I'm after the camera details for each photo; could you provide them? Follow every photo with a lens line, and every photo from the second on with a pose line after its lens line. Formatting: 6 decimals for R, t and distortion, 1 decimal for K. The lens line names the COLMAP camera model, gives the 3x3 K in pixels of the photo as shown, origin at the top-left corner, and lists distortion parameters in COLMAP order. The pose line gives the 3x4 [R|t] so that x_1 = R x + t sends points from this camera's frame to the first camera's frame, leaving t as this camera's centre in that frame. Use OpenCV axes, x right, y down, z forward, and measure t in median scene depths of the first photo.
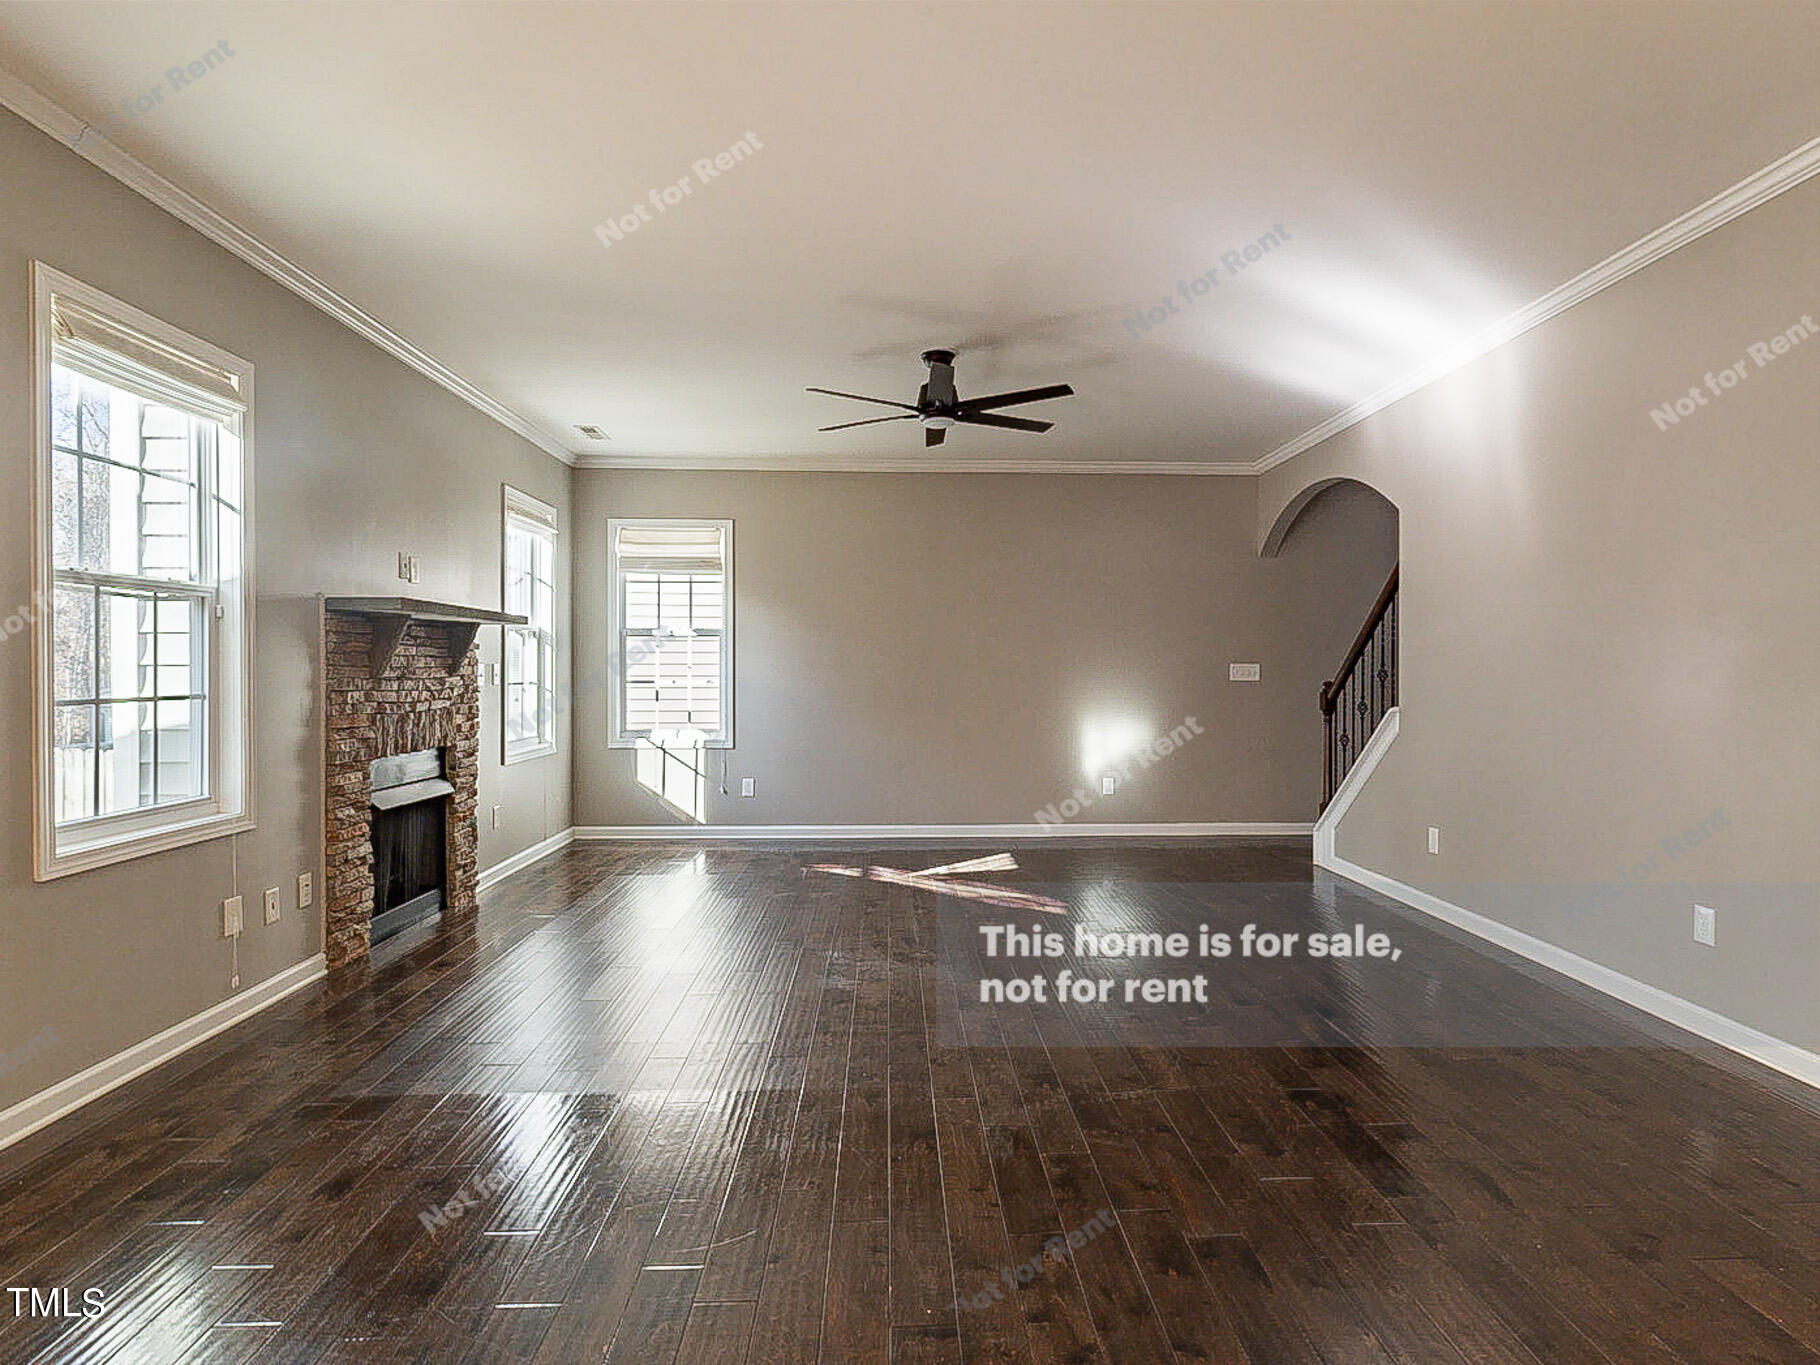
lens RADIAL K [[987.6, 0, 908.5], [0, 987.6, 672.7], [0, 0, 1]] dist [-0.000680, 0.002419]
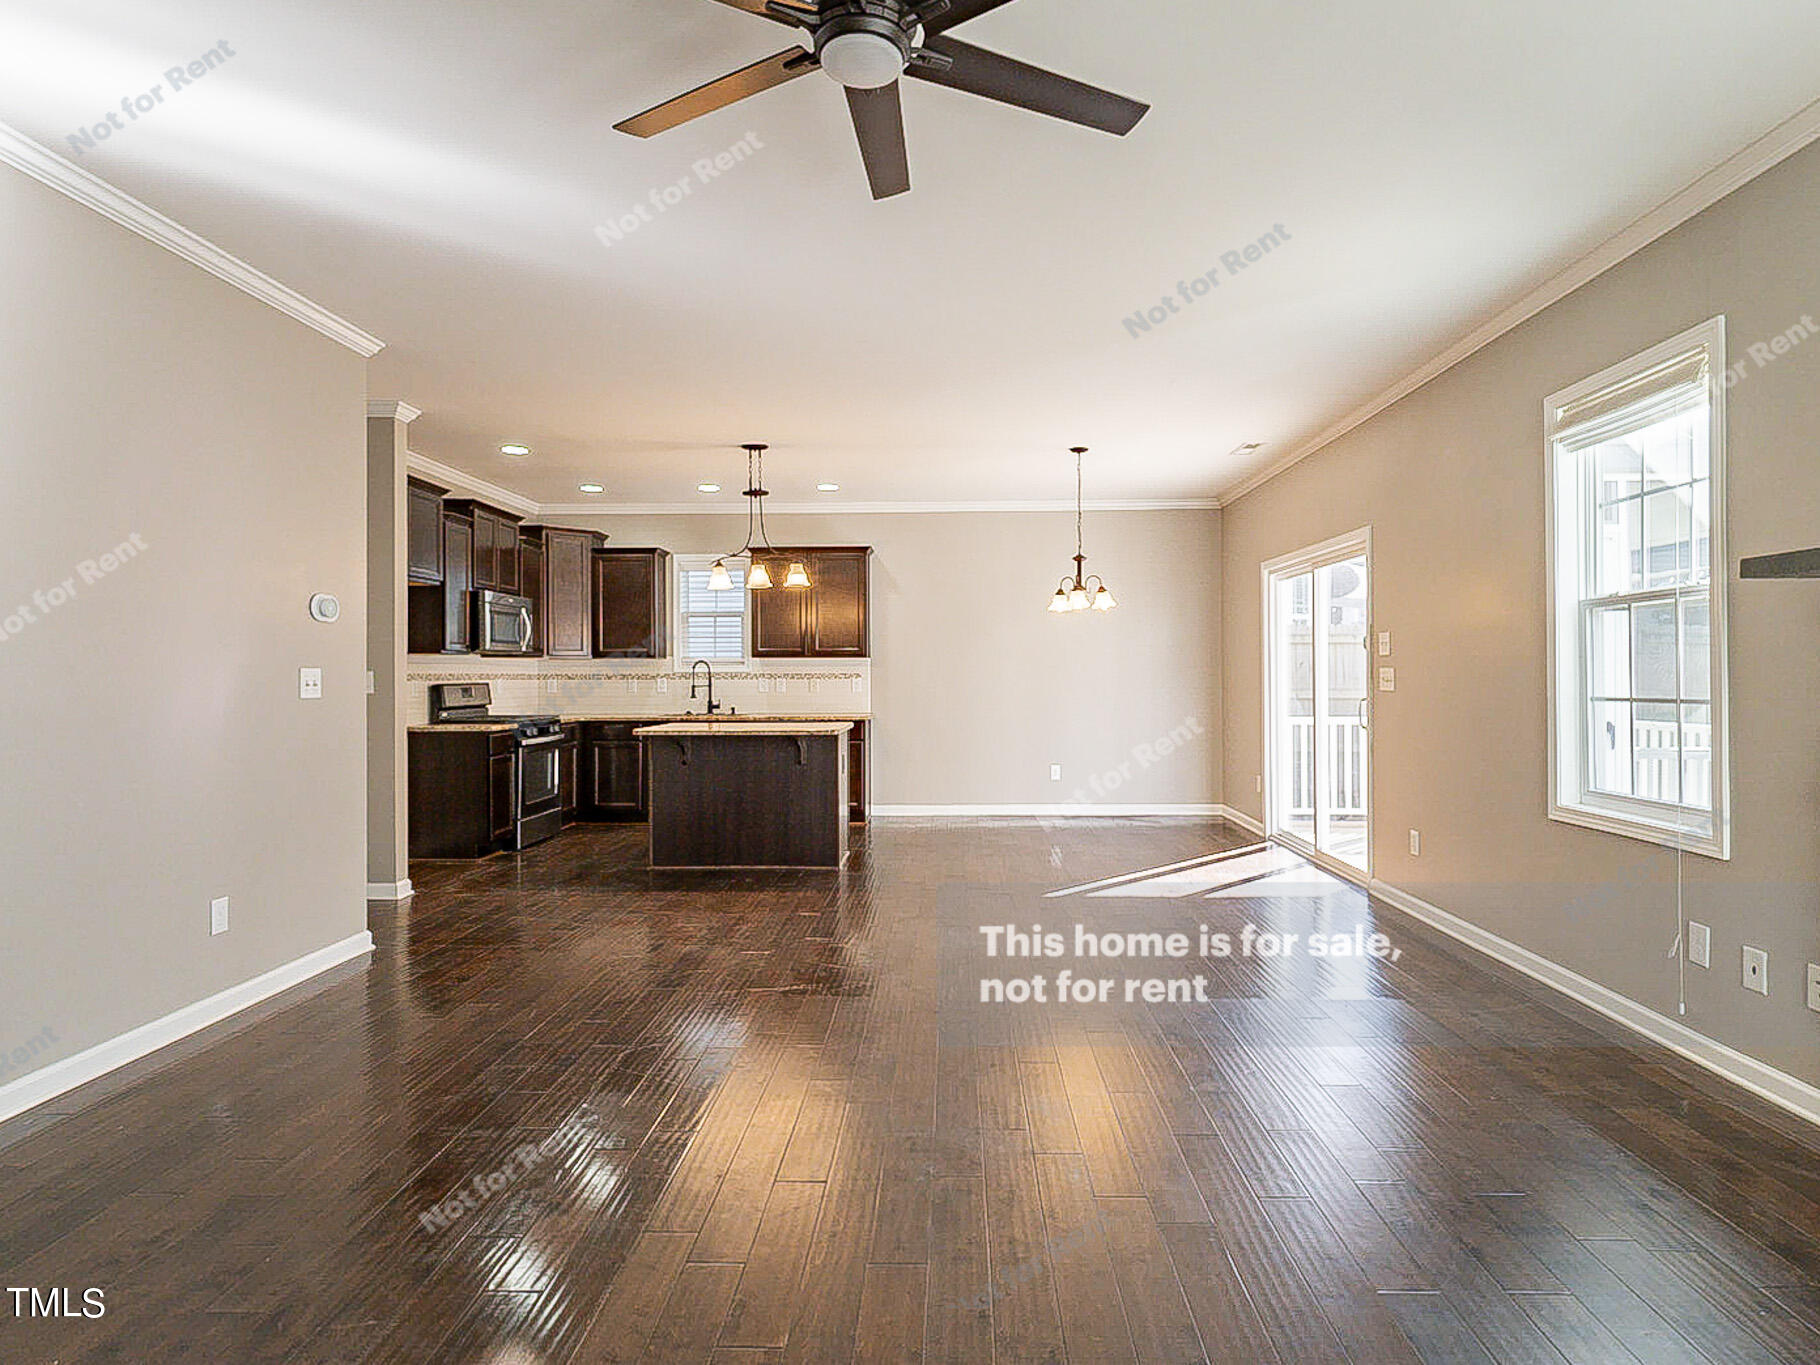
lens RADIAL K [[987.6, 0, 921.4], [0, 987.6, 679.3], [0, 0, 1]] dist [-0.000680, 0.002419]
pose [[-0.998564, 0.004053, 0.053421, -0.020009], [0.004293, 0.999981, 0.004391, -0.004575], [-0.053402, 0.004614, -0.998562, 2.049636]]
